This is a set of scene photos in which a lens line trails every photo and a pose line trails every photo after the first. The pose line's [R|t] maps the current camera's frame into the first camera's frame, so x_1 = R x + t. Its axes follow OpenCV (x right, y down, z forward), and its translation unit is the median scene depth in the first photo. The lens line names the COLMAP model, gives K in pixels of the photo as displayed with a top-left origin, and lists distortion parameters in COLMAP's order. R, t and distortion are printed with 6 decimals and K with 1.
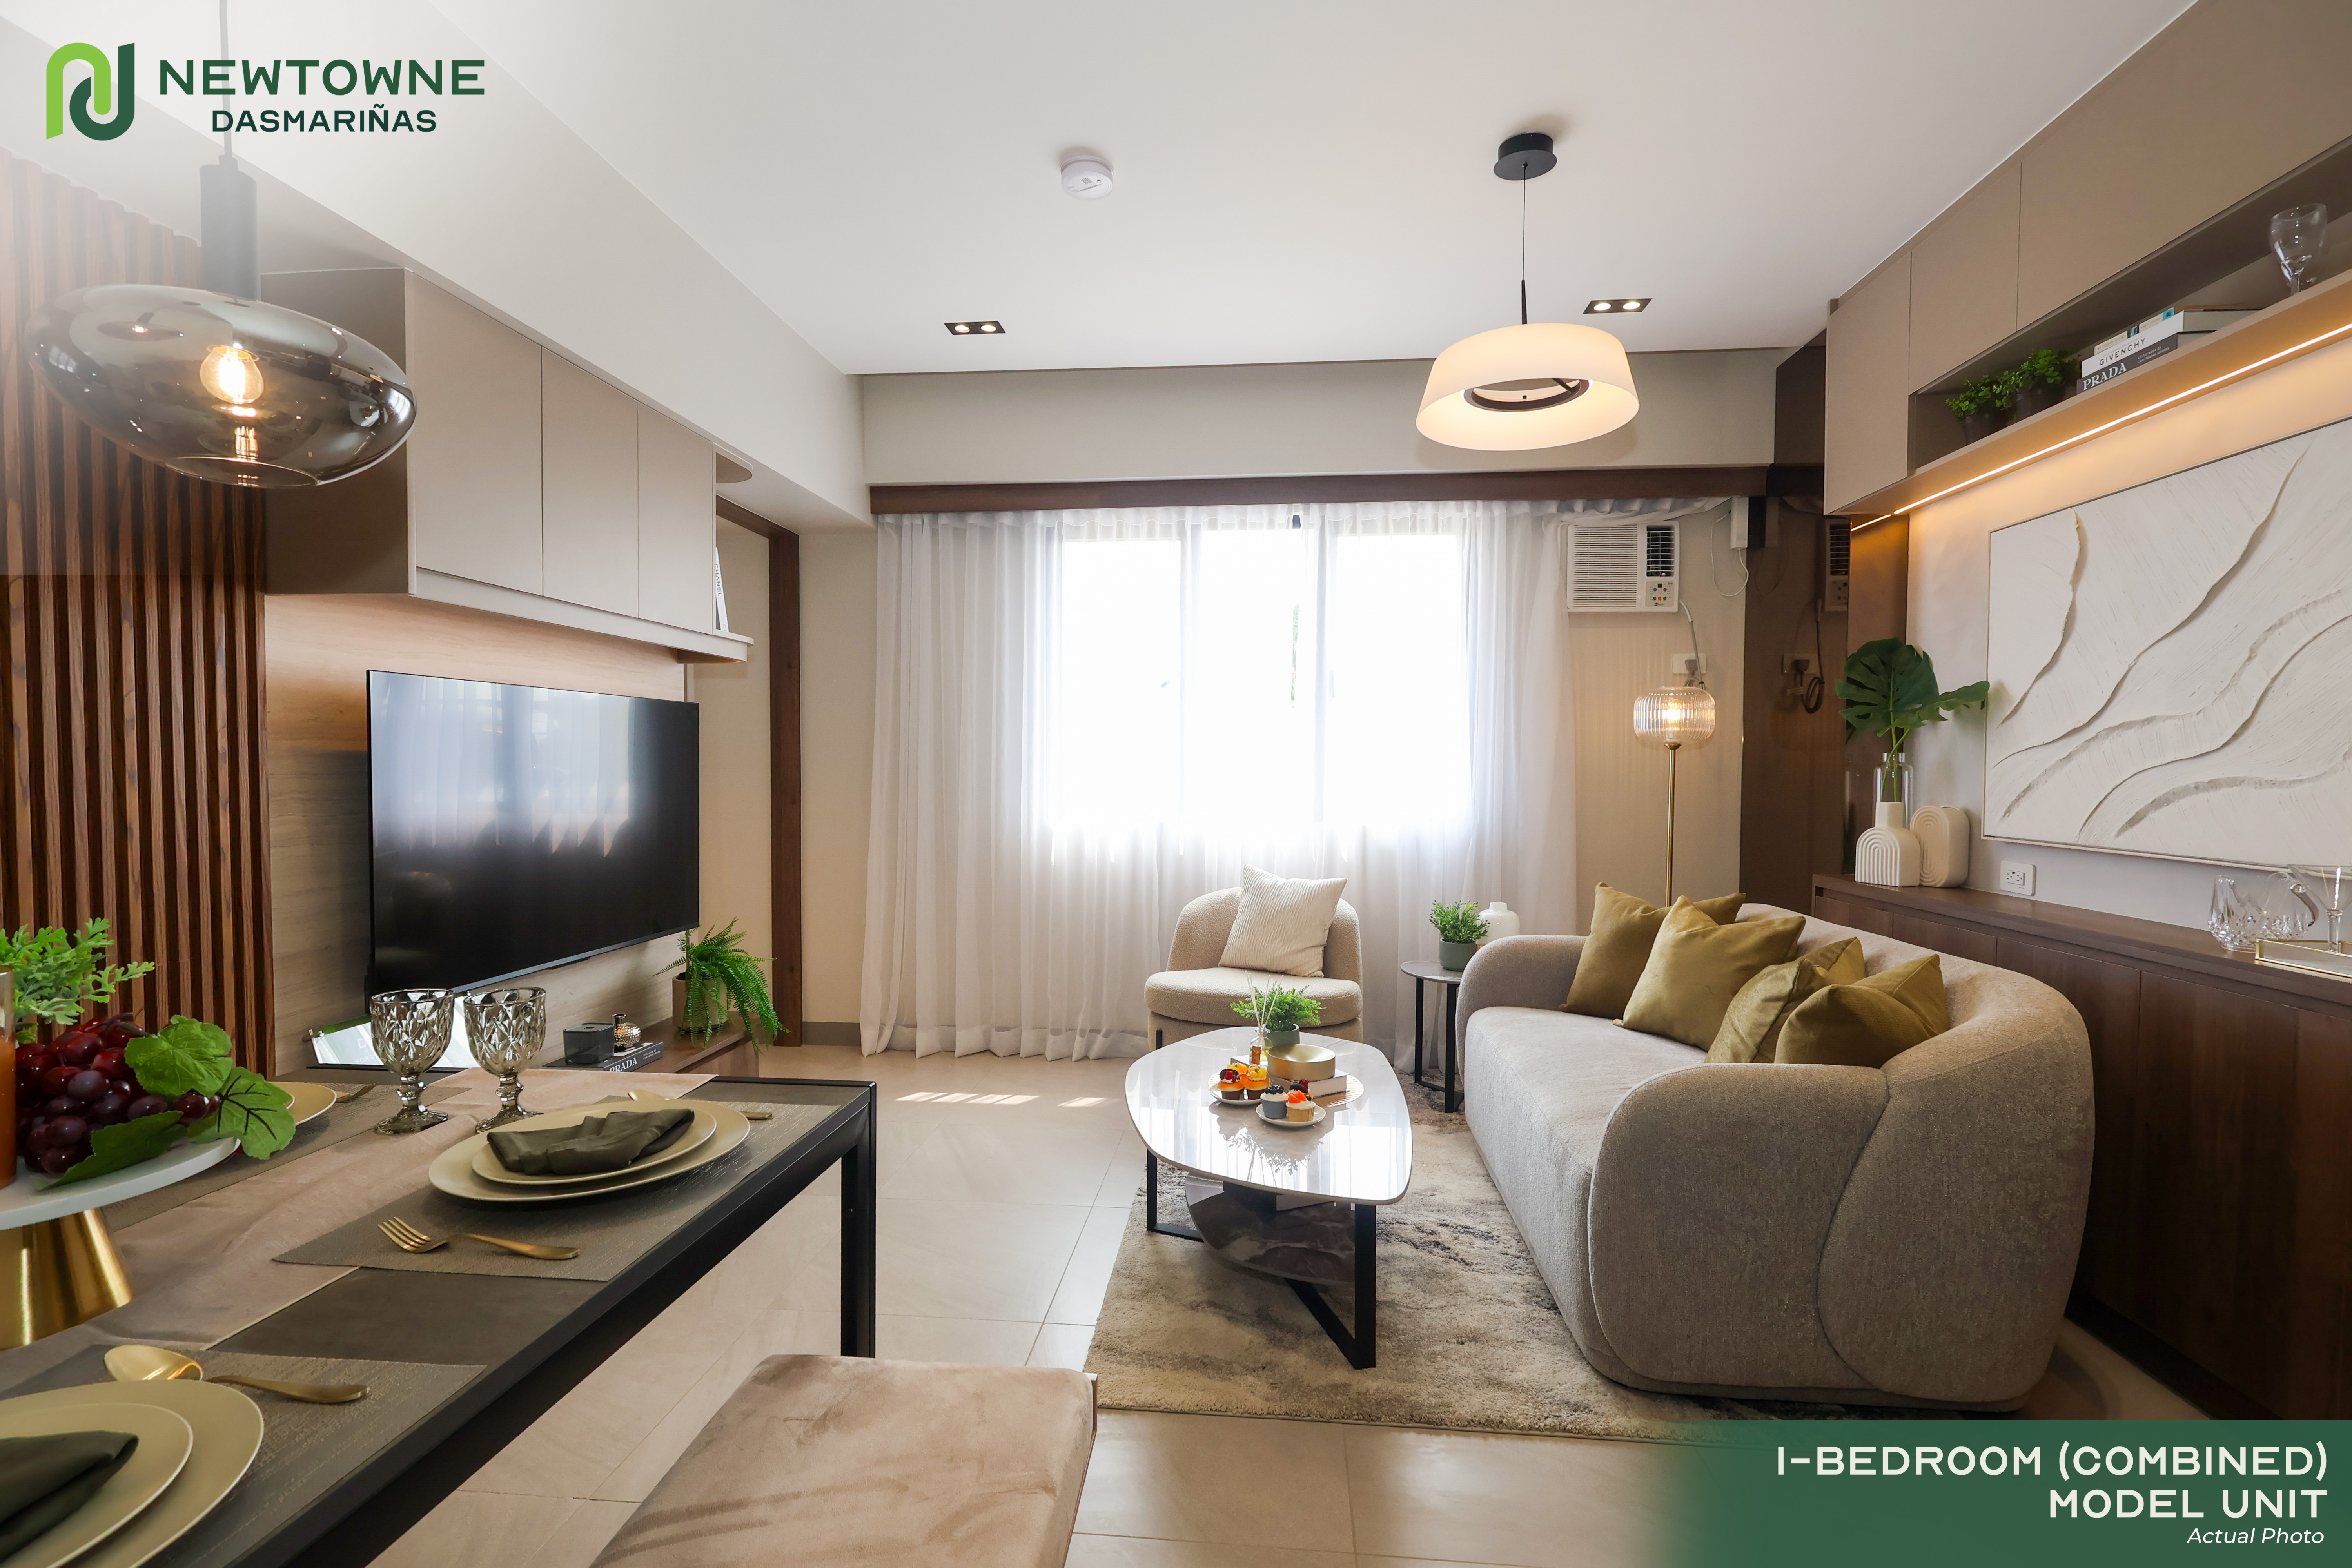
lens RADIAL K [[1085.1, 0, 1182.1], [0, 1085.1, 795.7], [0, 0, 1]] dist [-0.000700, 0.000235]
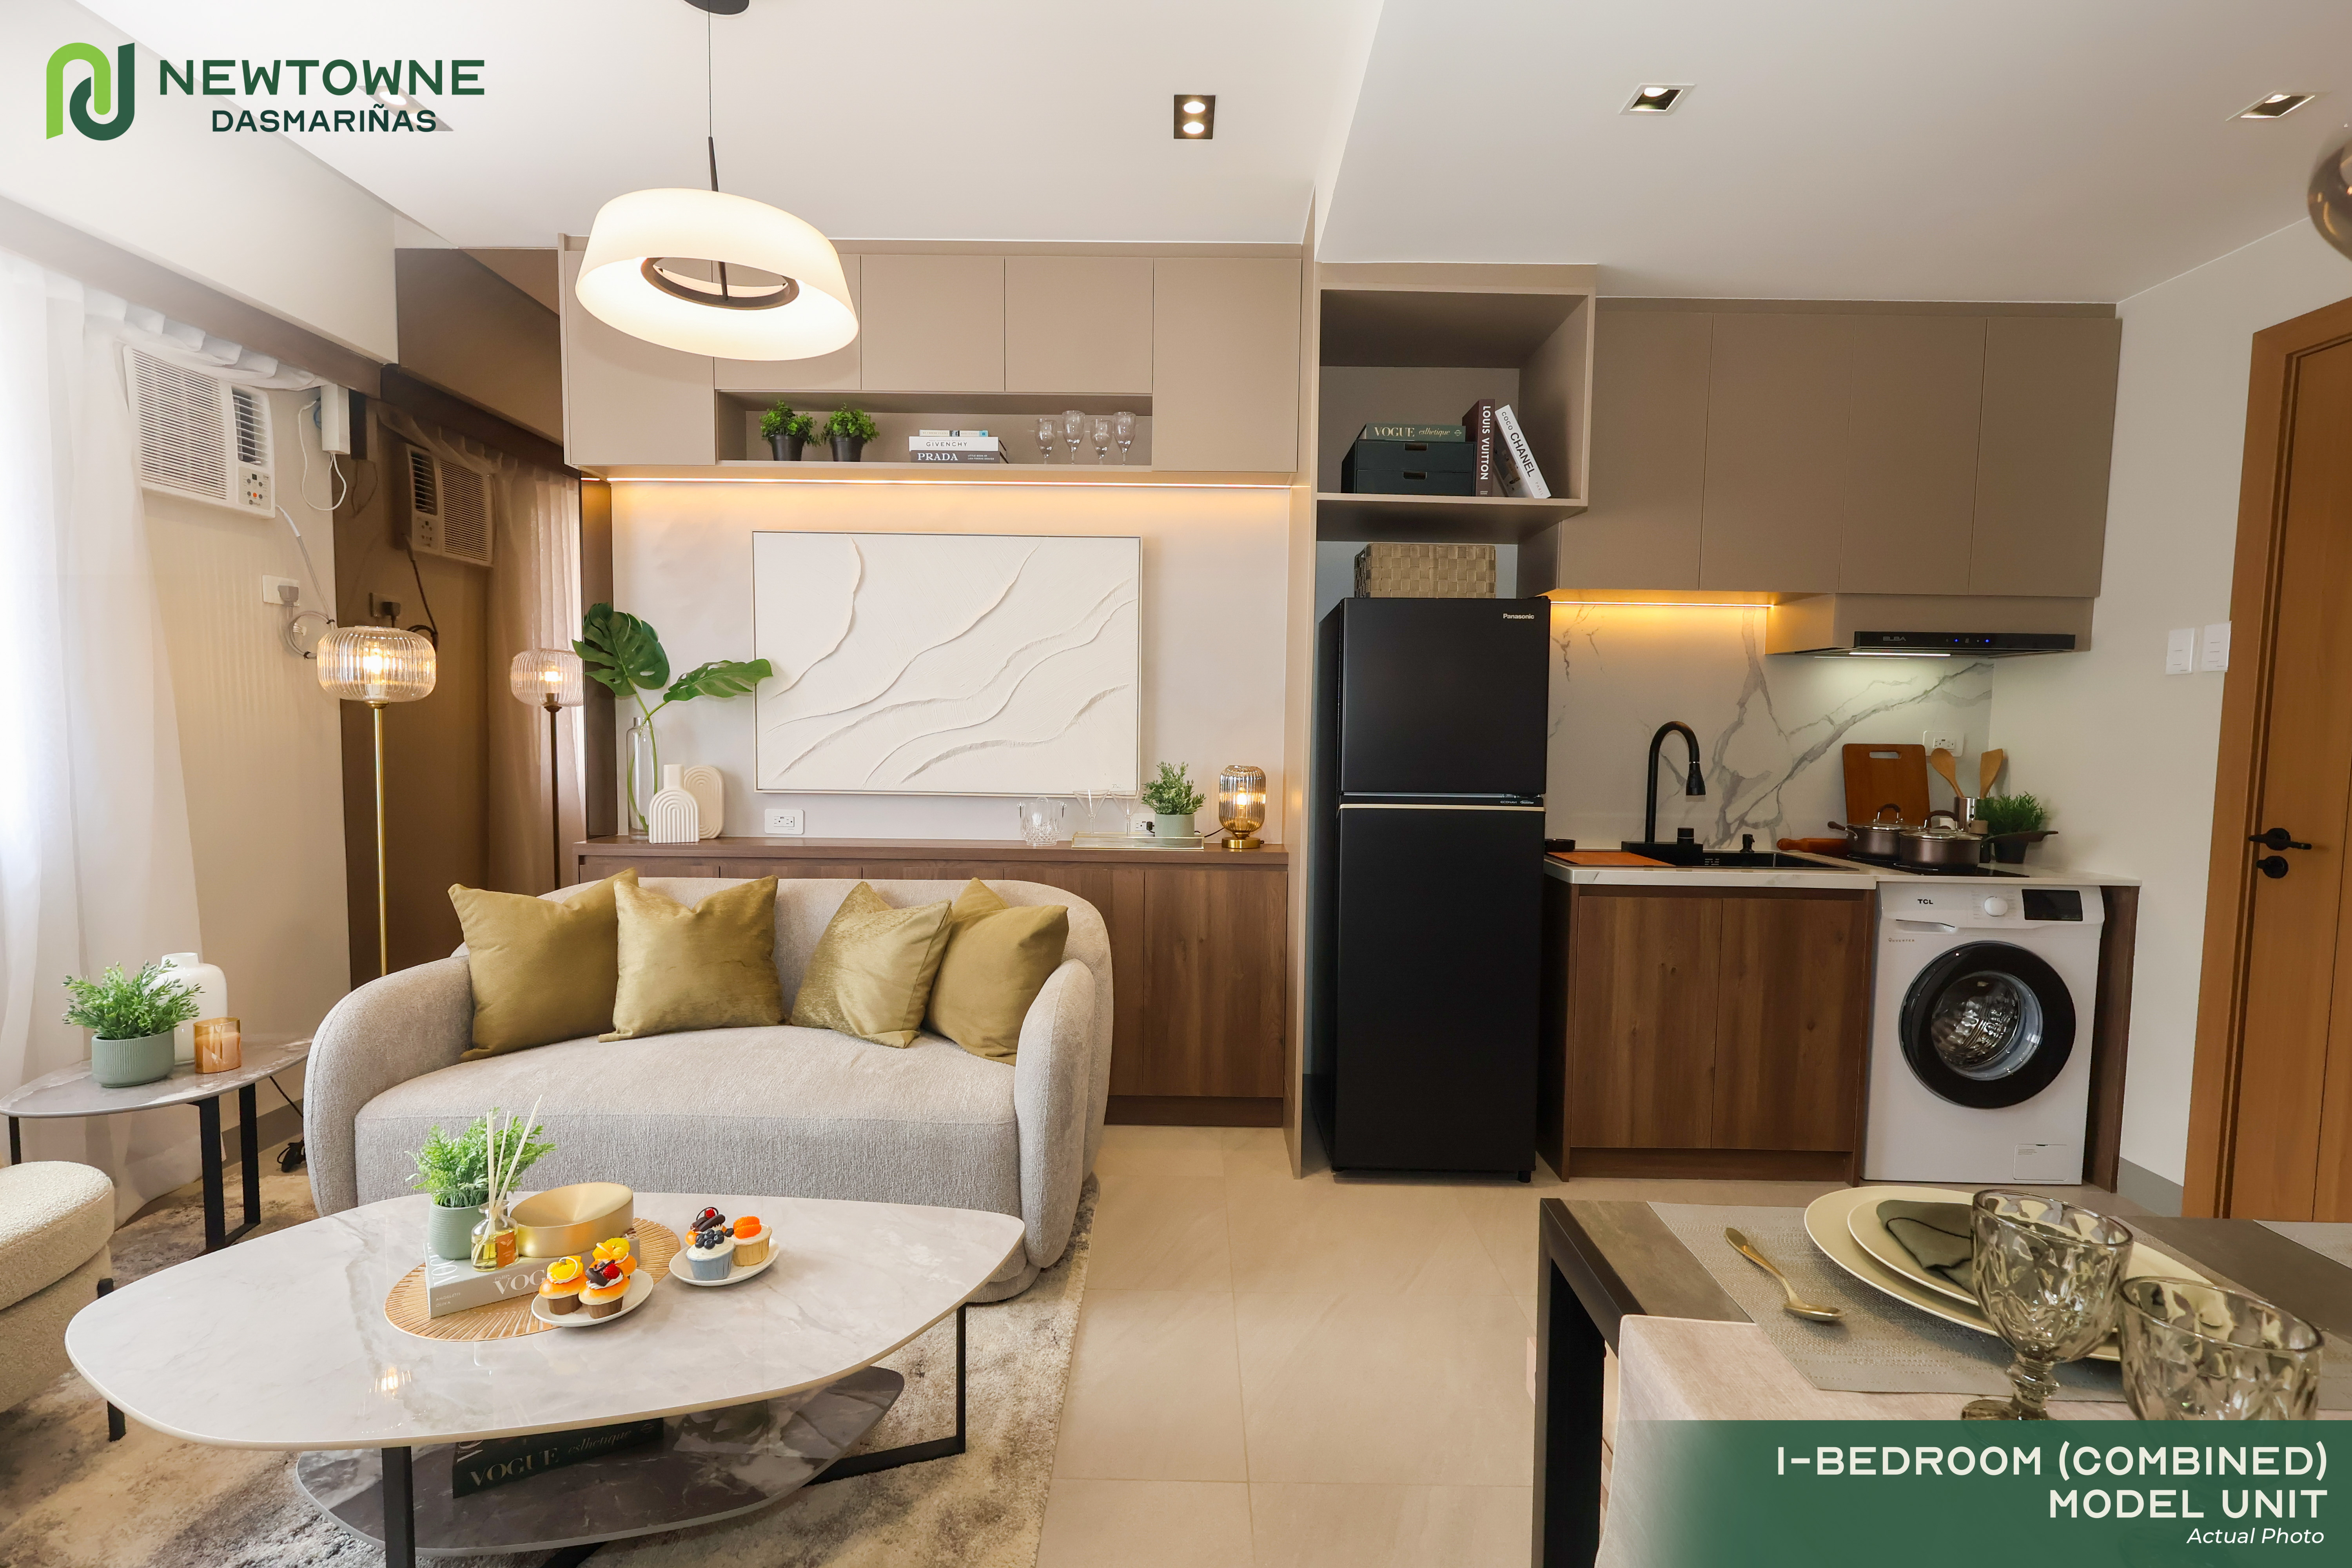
lens RADIAL K [[1085.1, 0, 1182.1], [0, 1085.1, 795.7], [0, 0, 1]] dist [-0.000700, 0.000235]
pose [[-0.079466, -0.072308, 0.994212, -0.540915], [0.015959, 0.997146, 0.073797, -0.041334], [-0.996710, 0.021731, -0.078085, 0.710732]]
